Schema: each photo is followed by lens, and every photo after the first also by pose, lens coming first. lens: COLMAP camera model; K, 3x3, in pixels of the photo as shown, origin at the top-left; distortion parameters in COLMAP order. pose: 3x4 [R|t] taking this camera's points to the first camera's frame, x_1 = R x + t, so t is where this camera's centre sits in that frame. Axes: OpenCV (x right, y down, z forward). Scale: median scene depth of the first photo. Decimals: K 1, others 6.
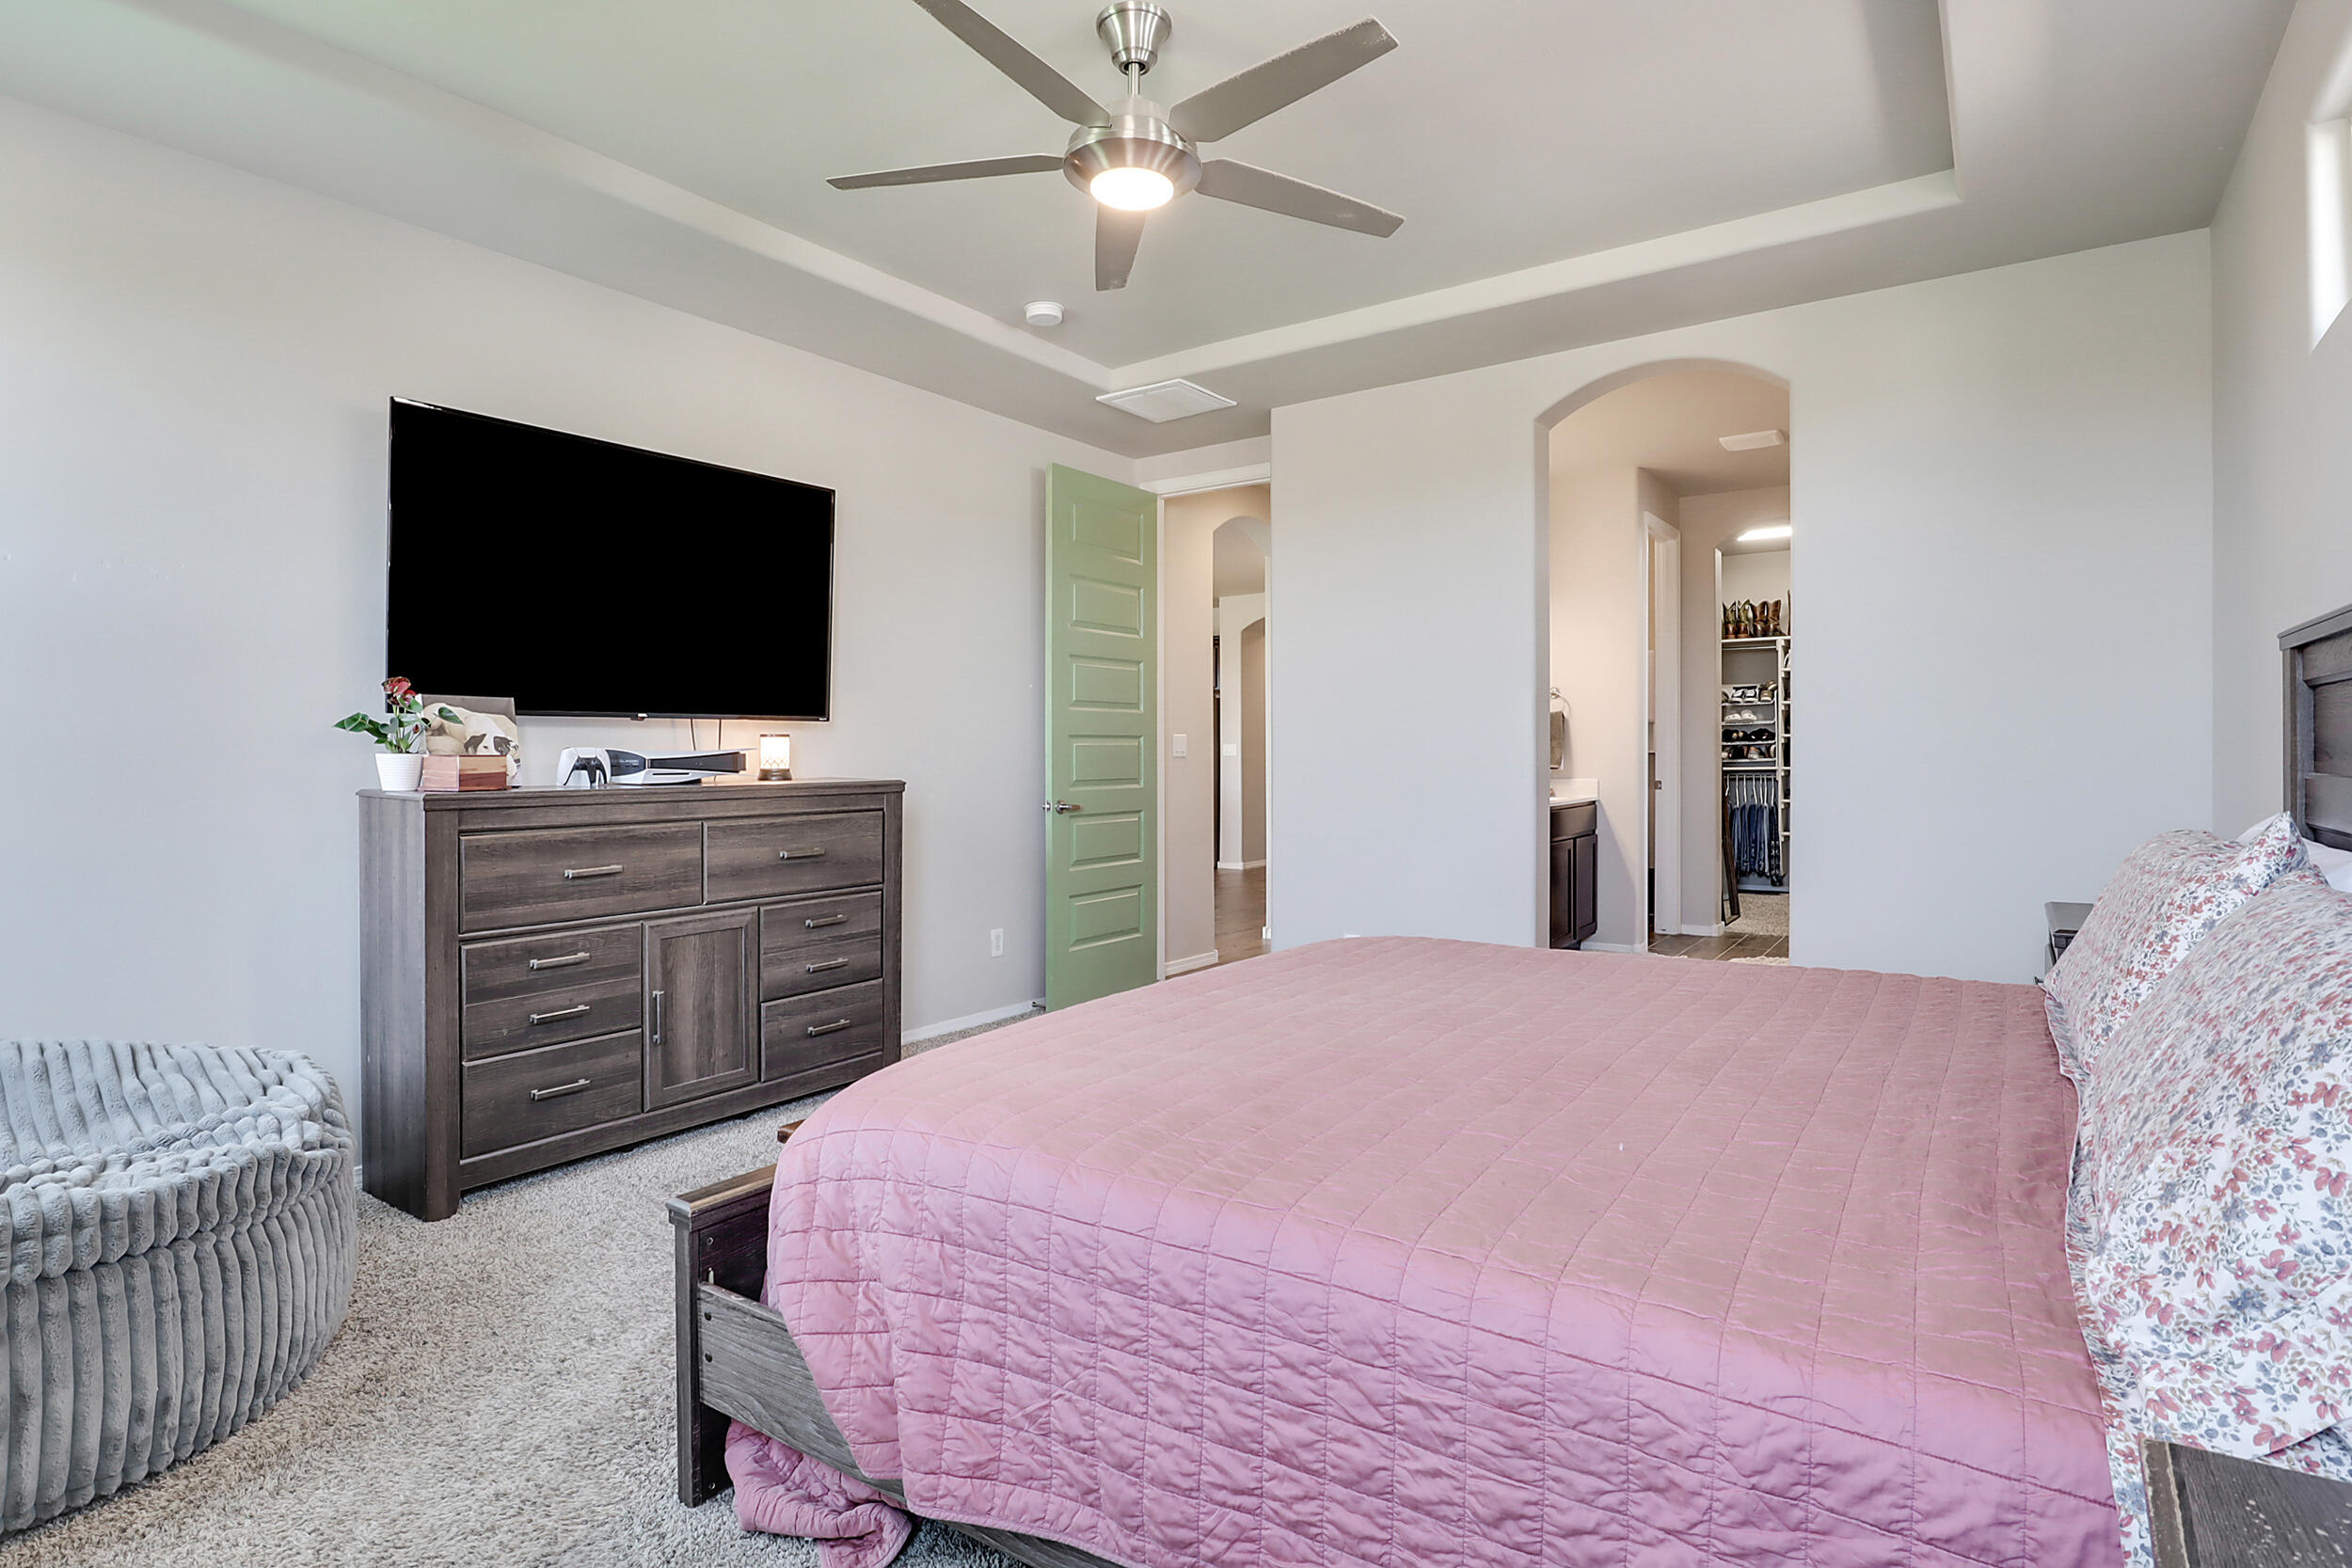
lens RADIAL K [[1217.5, 0, 1203.0], [0, 1217.5, 772.5], [0, 0, 1]] dist [-0.031158, 0.001562]
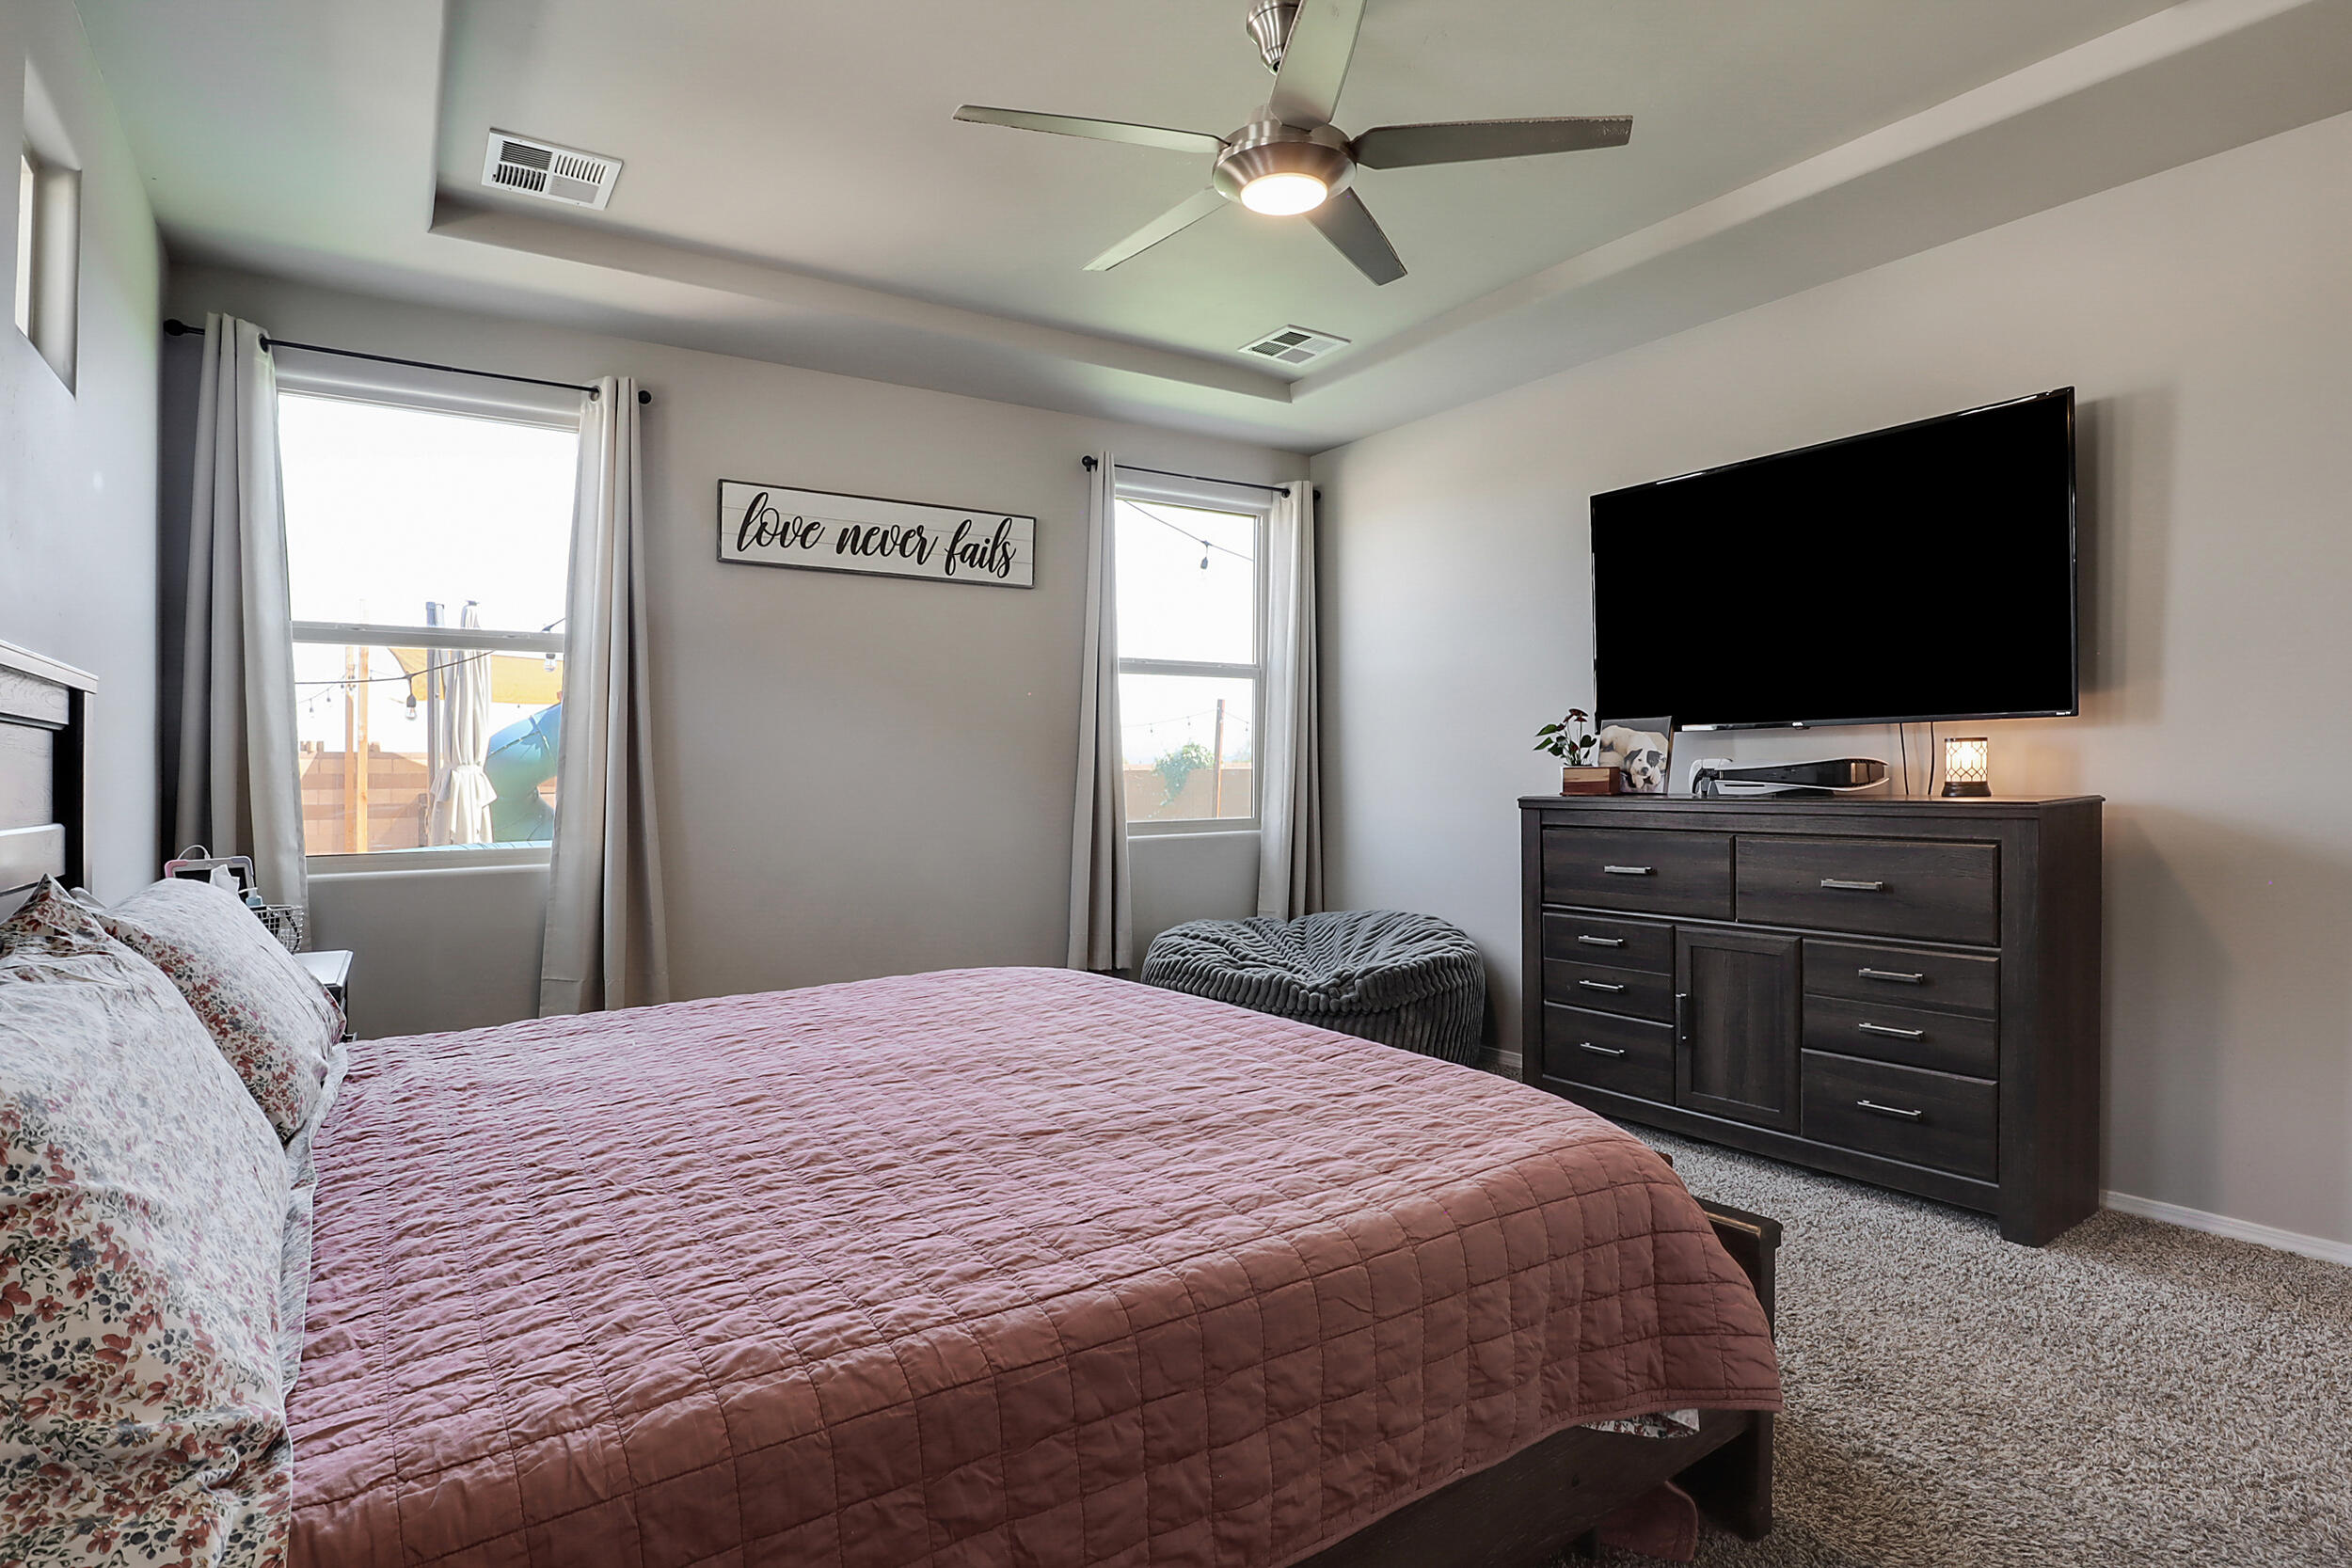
lens RADIAL K [[1206.0, 0, 1185.6], [0, 1206.0, 778.0], [0, 0, 1]] dist [-0.044823, 0.015508]
pose [[-0.361077, 0.008533, -0.932497, 0.624954], [-0.004871, 0.999927, 0.011036, -0.013079], [0.932523, 0.008527, -0.361009, 0.924926]]
